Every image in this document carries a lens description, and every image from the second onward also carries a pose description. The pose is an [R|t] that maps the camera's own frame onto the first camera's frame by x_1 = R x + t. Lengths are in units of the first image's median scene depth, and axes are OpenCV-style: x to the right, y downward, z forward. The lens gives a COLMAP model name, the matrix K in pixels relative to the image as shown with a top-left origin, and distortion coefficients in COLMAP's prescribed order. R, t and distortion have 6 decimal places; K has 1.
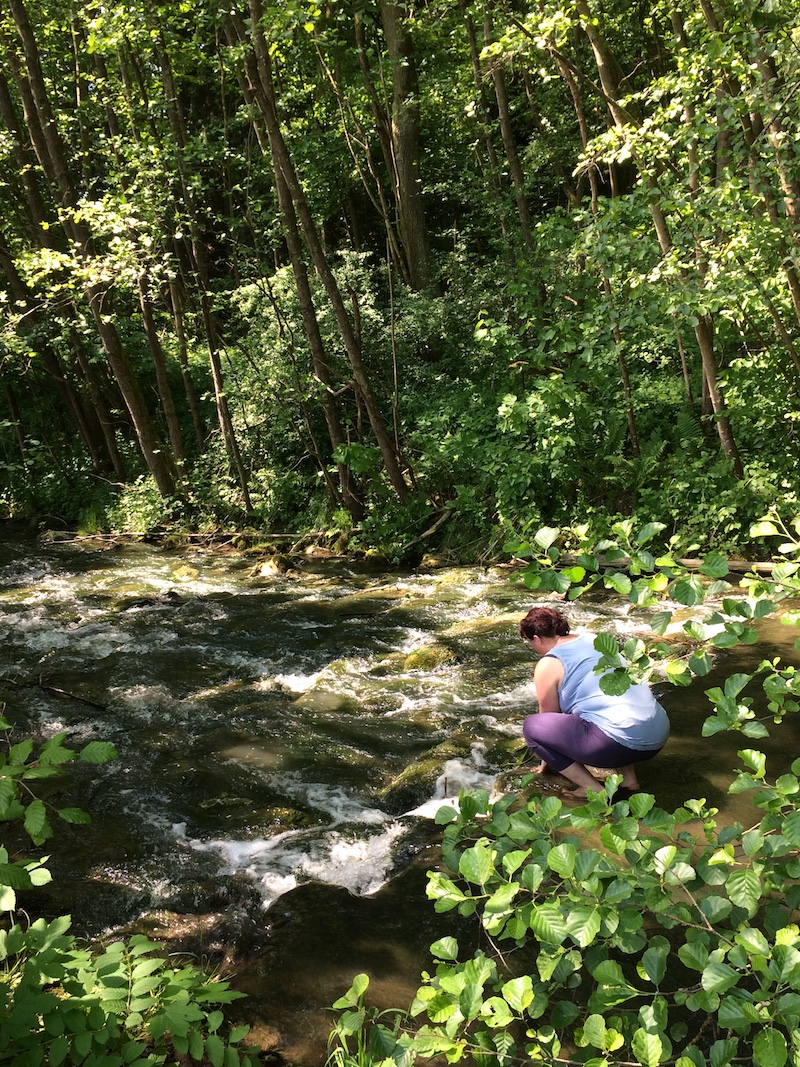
lens RADIAL K [[1029.6, 0, 400.0], [0, 1029.6, 533.5], [0, 0, 1]] dist [0.060317, 0.000006]
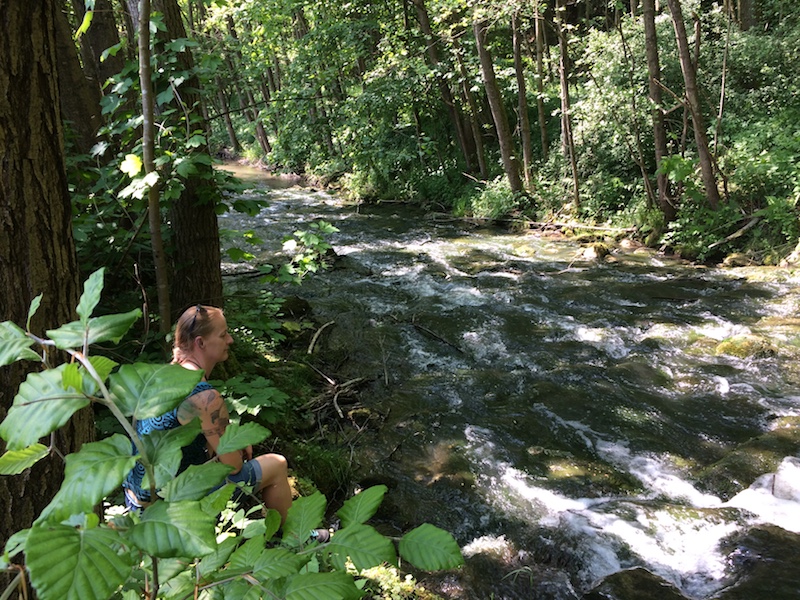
lens RADIAL K [[673.0, 0, 400.0], [0, 673.0, 300.0], [0, 0, 1]] dist [0.013324, 0.005490]
pose [[0.925052, 0.124846, -0.358738, -0.036021], [-0.087261, 0.989030, 0.119184, 0.011985], [0.369682, -0.078948, 0.925798, 0.130608]]
